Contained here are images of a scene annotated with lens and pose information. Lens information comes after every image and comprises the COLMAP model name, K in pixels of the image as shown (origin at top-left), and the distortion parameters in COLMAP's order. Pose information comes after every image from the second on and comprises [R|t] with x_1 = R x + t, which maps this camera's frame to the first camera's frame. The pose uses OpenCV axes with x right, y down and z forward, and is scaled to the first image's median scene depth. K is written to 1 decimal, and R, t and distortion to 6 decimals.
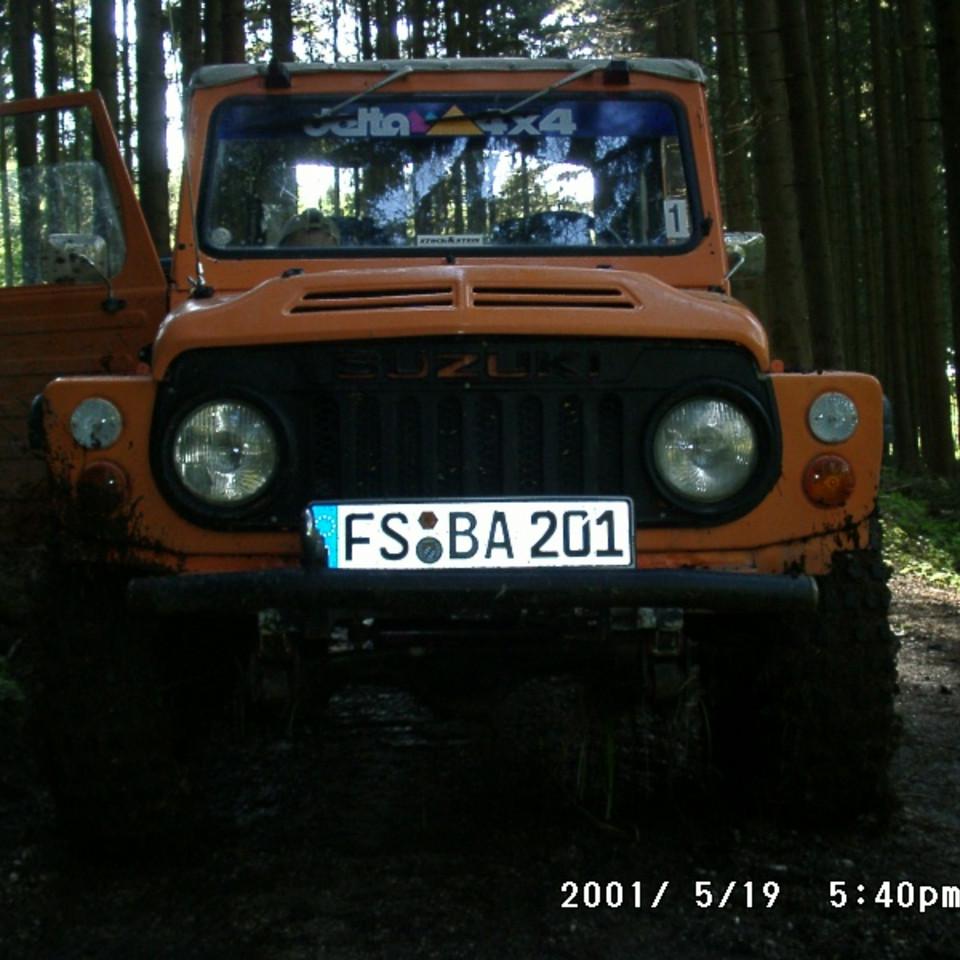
lens RADIAL K [[1557.2, 0, 480.0], [0, 1557.2, 480.0], [0, 0, 1]] dist [-0.140398, 0.096985]
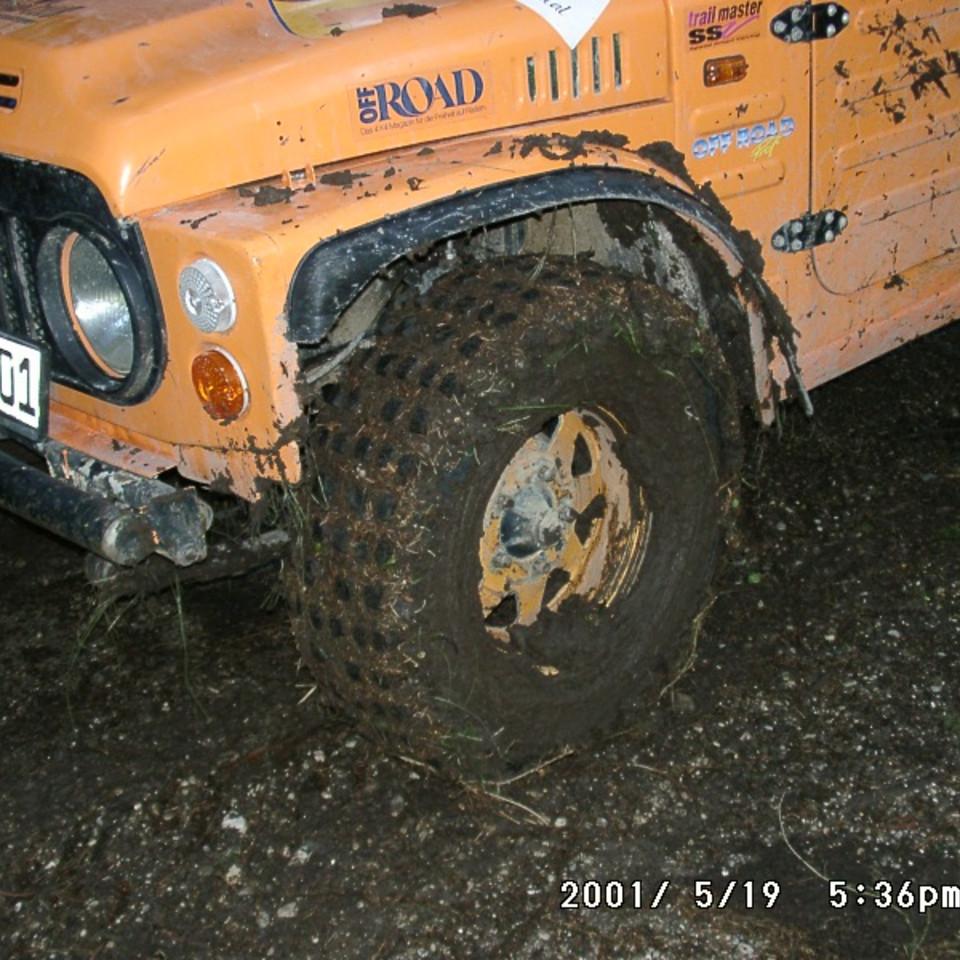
lens RADIAL K [[1557.2, 0, 480.0], [0, 1557.2, 480.0], [0, 0, 1]] dist [-0.140398, 0.096985]
pose [[0.633486, 0.301366, -0.712652, 0.803418], [0.020249, 0.914260, 0.404621, -0.236003], [0.773489, -0.270753, 0.573069, 0.691218]]
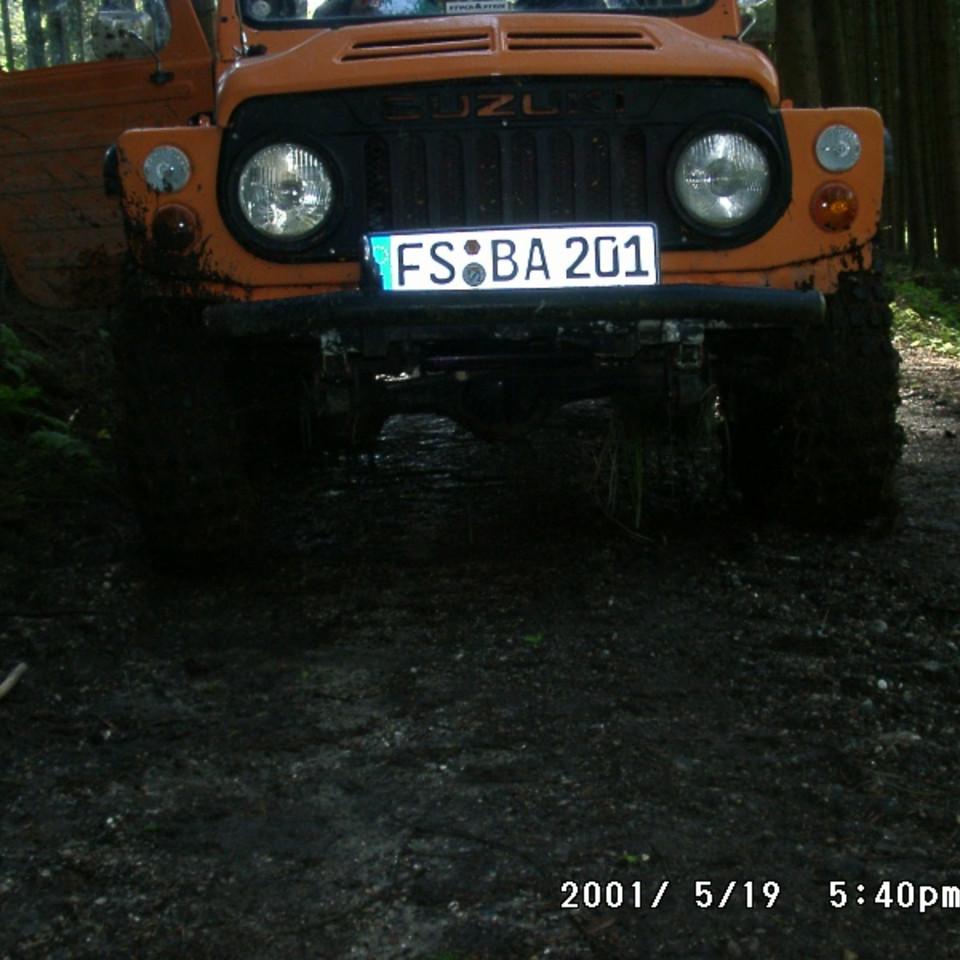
lens RADIAL K [[1557.2, 0, 480.0], [0, 1557.2, 480.0], [0, 0, 1]] dist [-0.140398, 0.096985]
pose [[0.999662, -0.023321, -0.011474, -0.018390], [0.024525, 0.992542, 0.119412, 0.056821], [0.008603, -0.119653, 0.992779, -0.110782]]
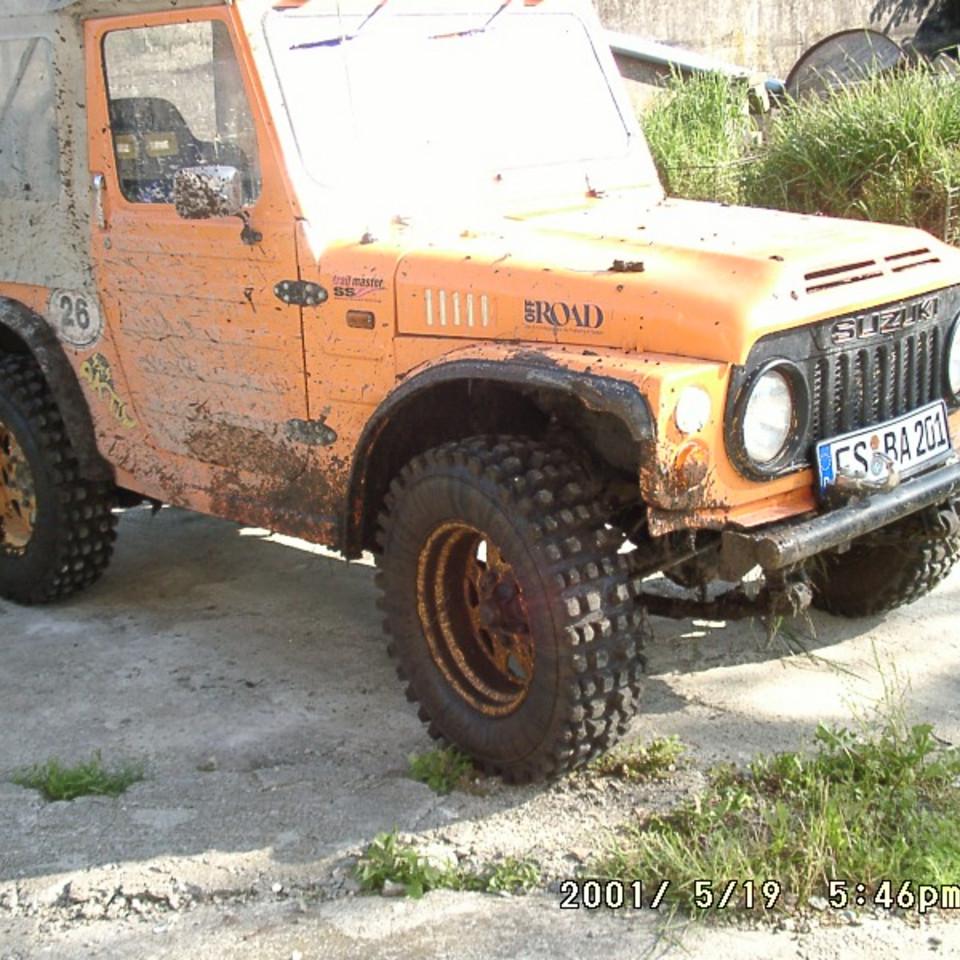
lens RADIAL K [[1557.2, 0, 480.0], [0, 1557.2, 480.0], [0, 0, 1]] dist [-0.140398, 0.096985]
pose [[0.712952, -0.195959, 0.673275, -1.104407], [0.063718, 0.974290, 0.216098, -0.235490], [-0.698312, -0.111168, 0.707109, 0.309377]]
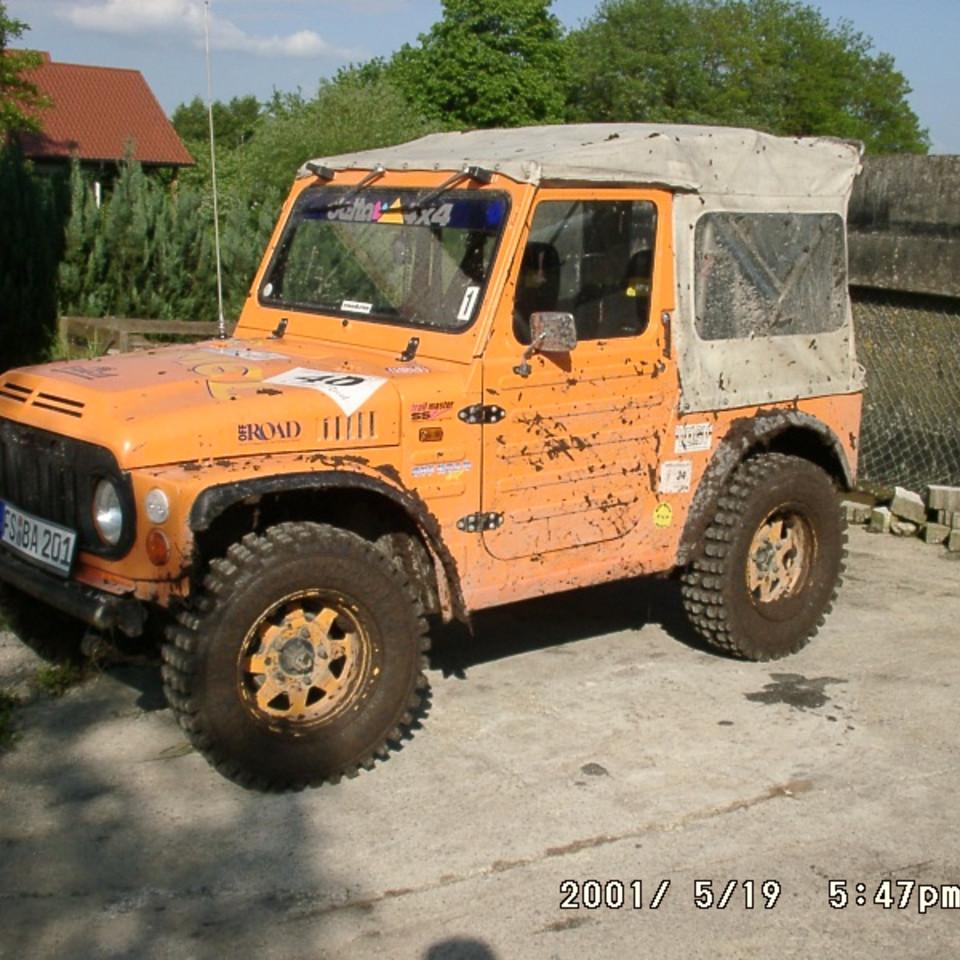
lens RADIAL K [[1557.2, 0, 480.0], [0, 1557.2, 480.0], [0, 0, 1]] dist [-0.140398, 0.096985]
pose [[0.620128, 0.176295, -0.764435, 1.566039], [-0.067701, 0.982814, 0.171738, -0.344859], [0.781574, -0.054746, 0.621405, 0.318262]]
